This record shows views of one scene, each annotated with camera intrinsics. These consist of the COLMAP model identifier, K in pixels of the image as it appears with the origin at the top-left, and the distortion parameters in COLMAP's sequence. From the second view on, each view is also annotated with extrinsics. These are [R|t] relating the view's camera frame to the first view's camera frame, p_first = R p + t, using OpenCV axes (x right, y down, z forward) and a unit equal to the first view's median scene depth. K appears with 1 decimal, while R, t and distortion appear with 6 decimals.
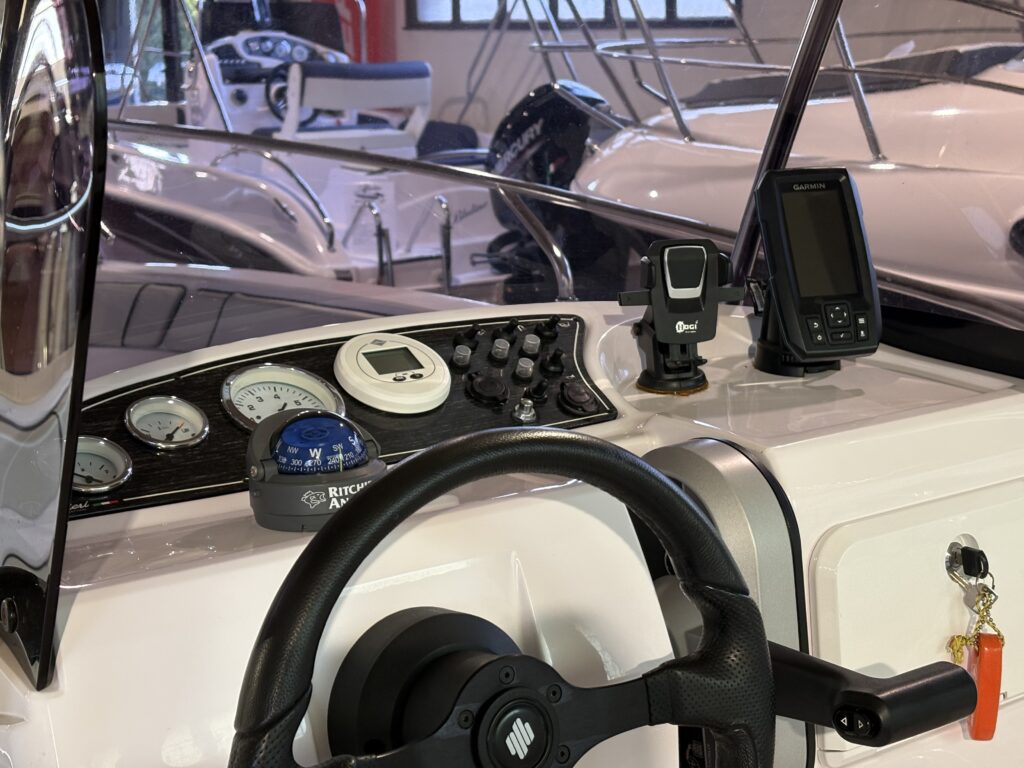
lens RADIAL K [[1531.3, 0, 505.5], [0, 1531.3, 390.9], [0, 0, 1]] dist [0.129164, 0.000000]
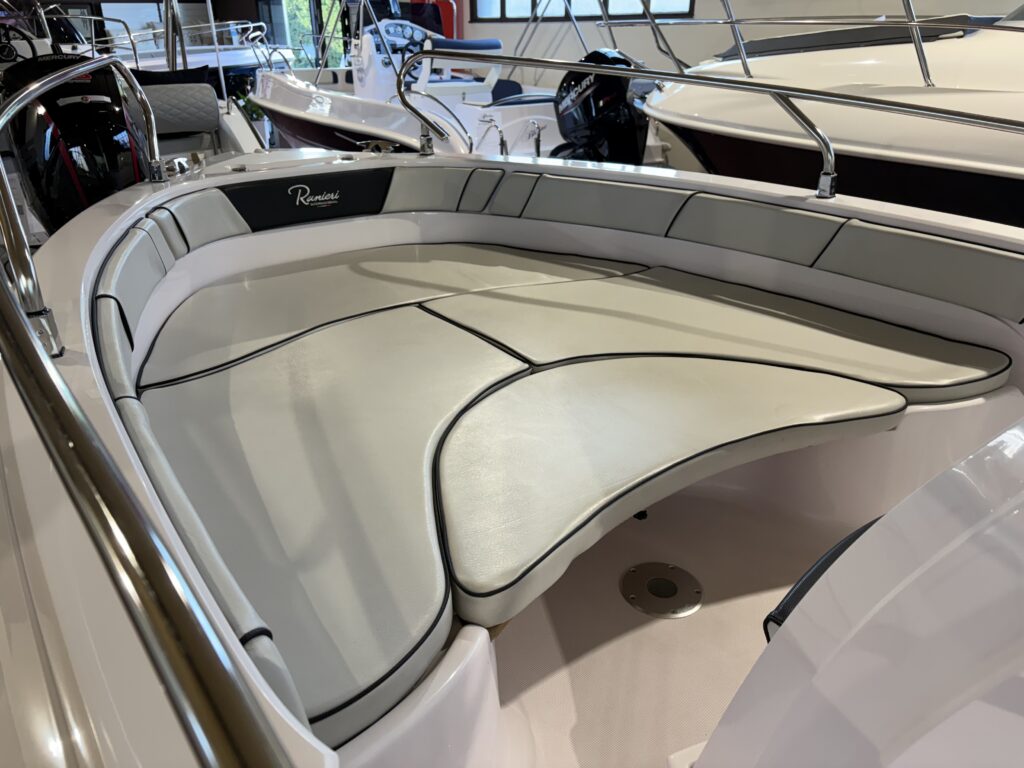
lens RADIAL K [[777.6, 0, 516.8], [0, 777.6, 374.5], [0, 0, 1]] dist [0.054864, -0.055738]
pose [[0.996774, -0.018473, 0.078103, -0.131479], [0.004634, 0.984776, 0.173768, -0.001879], [-0.080124, -0.172846, 0.981685, 0.113552]]
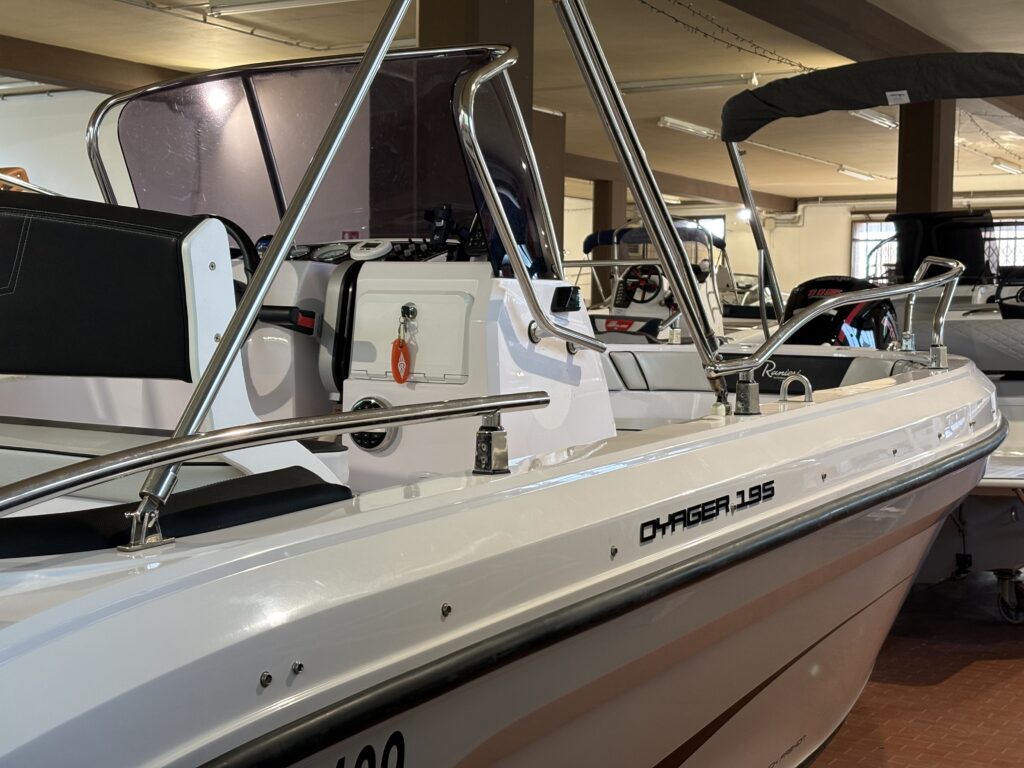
lens RADIAL K [[1531.3, 0, 519.4], [0, 1531.3, 379.9], [0, 0, 1]] dist [0.129164, 0.000000]
pose [[0.425895, 0.066932, -0.902294, 0.489850], [-0.239056, 0.970145, -0.040872, 0.050693], [0.872620, 0.233106, 0.429180, 0.018807]]
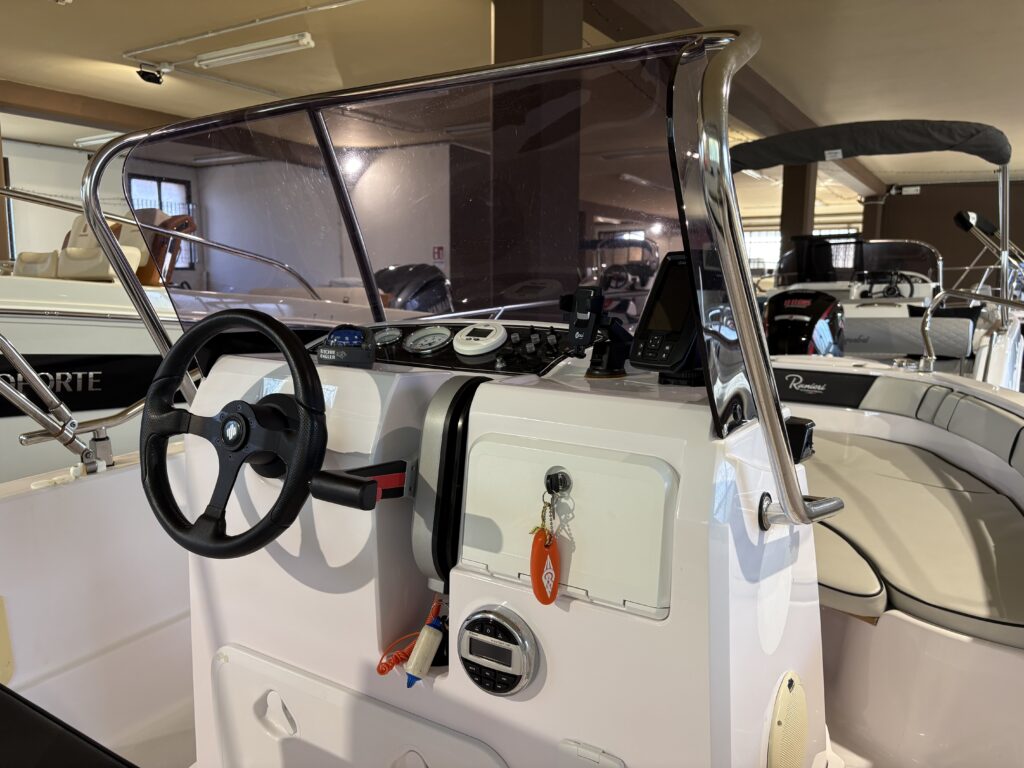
lens RADIAL K [[777.6, 0, 505.3], [0, 777.6, 391.3], [0, 0, 1]] dist [0.054864, -0.055738]
pose [[0.407126, 0.156480, -0.899868, 0.177304], [-0.235087, 0.969975, 0.062311, -0.002997], [0.882600, 0.186179, 0.431688, 0.110846]]
